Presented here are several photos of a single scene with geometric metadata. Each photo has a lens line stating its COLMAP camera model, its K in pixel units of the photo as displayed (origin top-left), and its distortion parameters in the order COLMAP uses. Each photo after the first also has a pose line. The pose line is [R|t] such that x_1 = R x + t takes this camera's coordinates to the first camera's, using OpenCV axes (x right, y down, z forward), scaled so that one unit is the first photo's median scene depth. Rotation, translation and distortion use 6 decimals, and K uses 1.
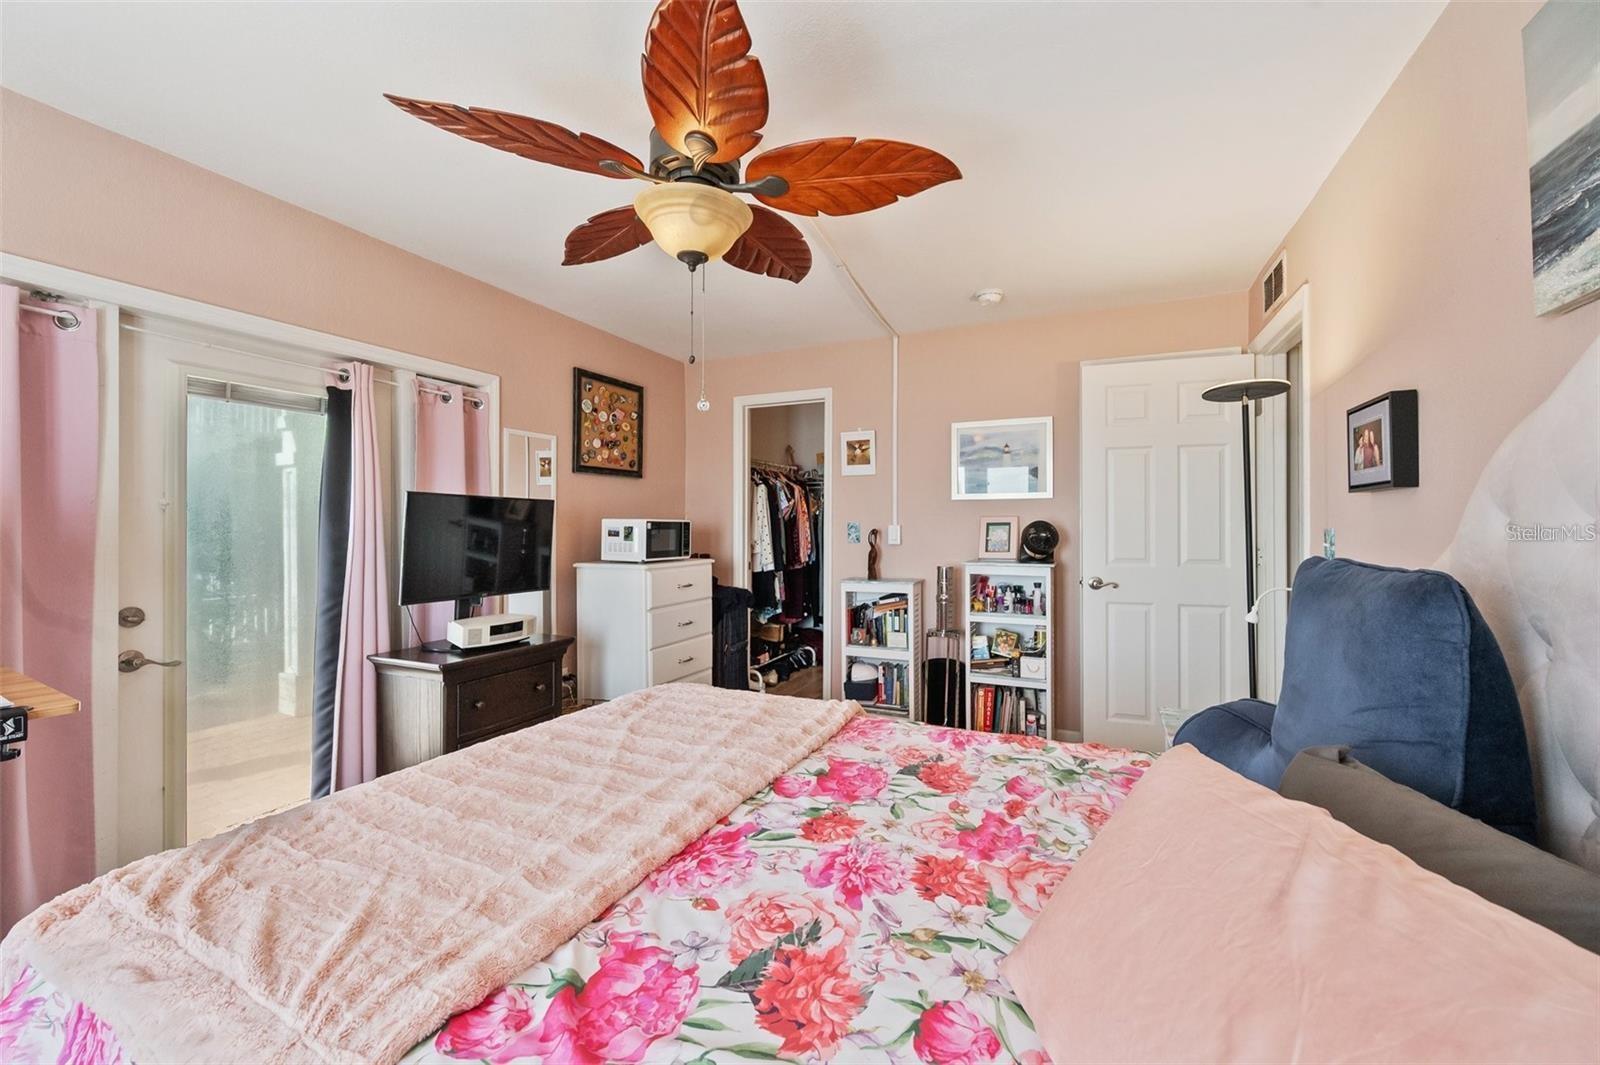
lens RADIAL K [[633.4, 0, 798.9], [0, 633.4, 526.3], [0, 0, 1]] dist [-0.001844, -0.000409]
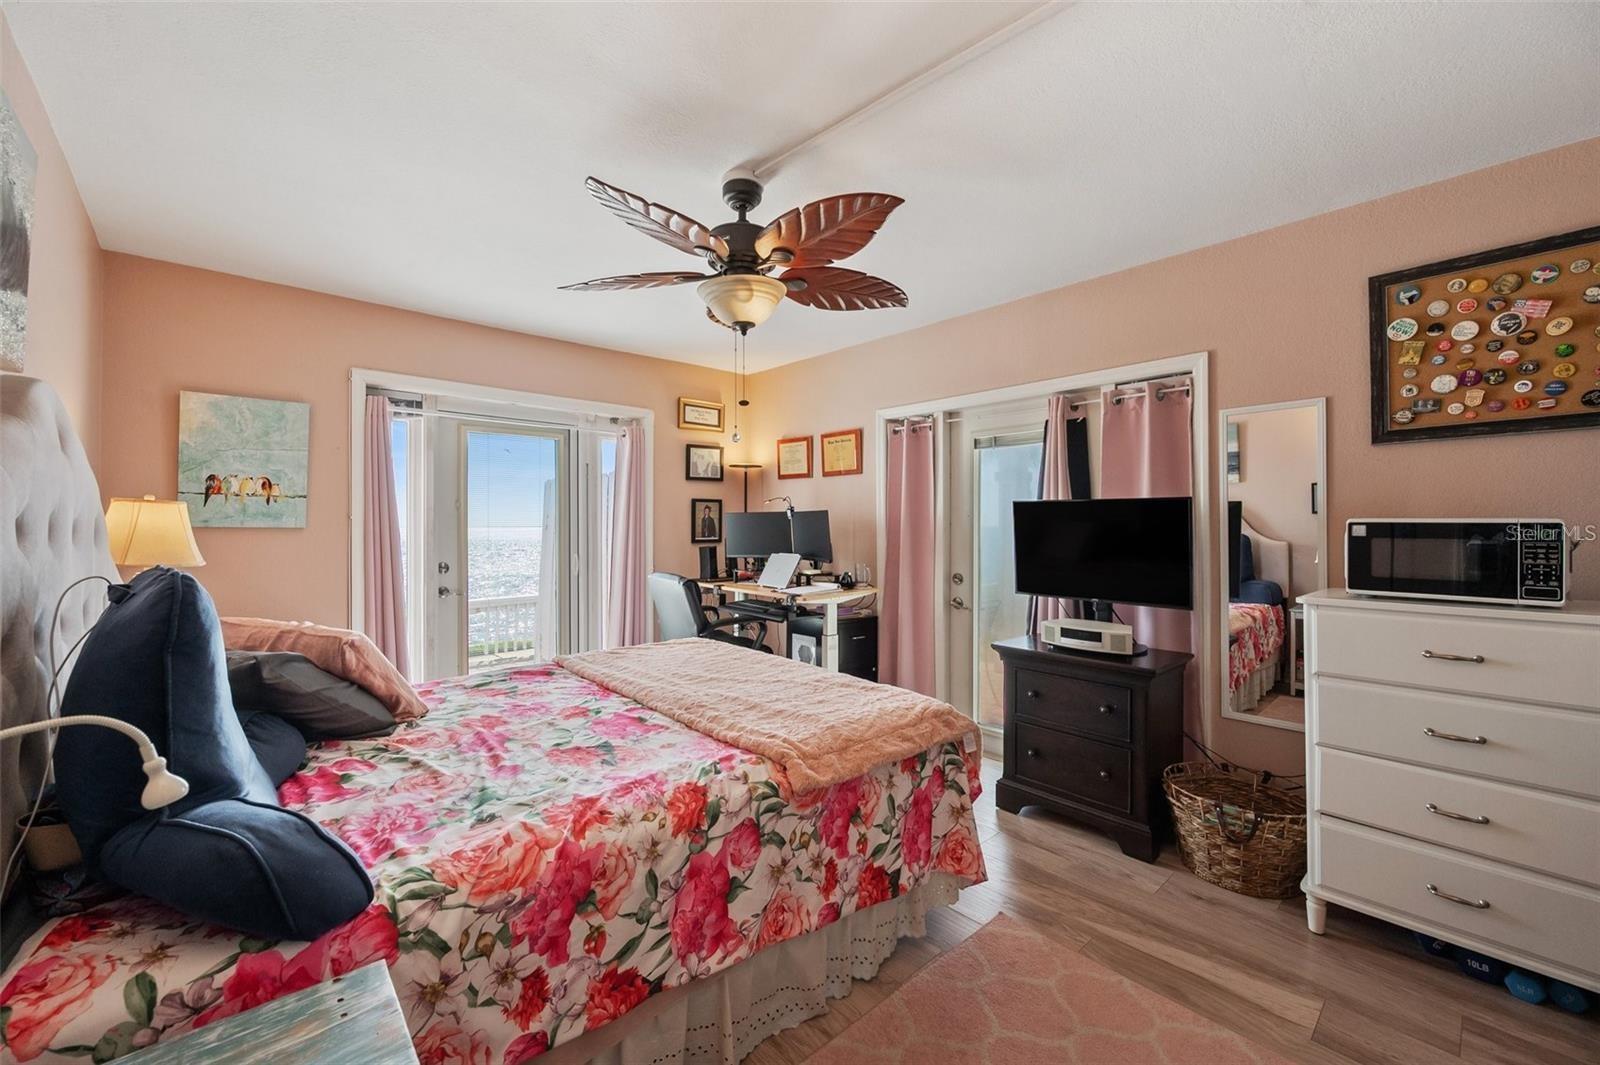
lens RADIAL K [[633.4, 0, 798.9], [0, 633.4, 526.3], [0, 0, 1]] dist [-0.001844, -0.000409]
pose [[-0.393899, -0.002010, -0.919152, 0.609277], [-0.002882, 0.999995, -0.000952, -0.003302], [0.919149, 0.002274, -0.393903, 0.997265]]
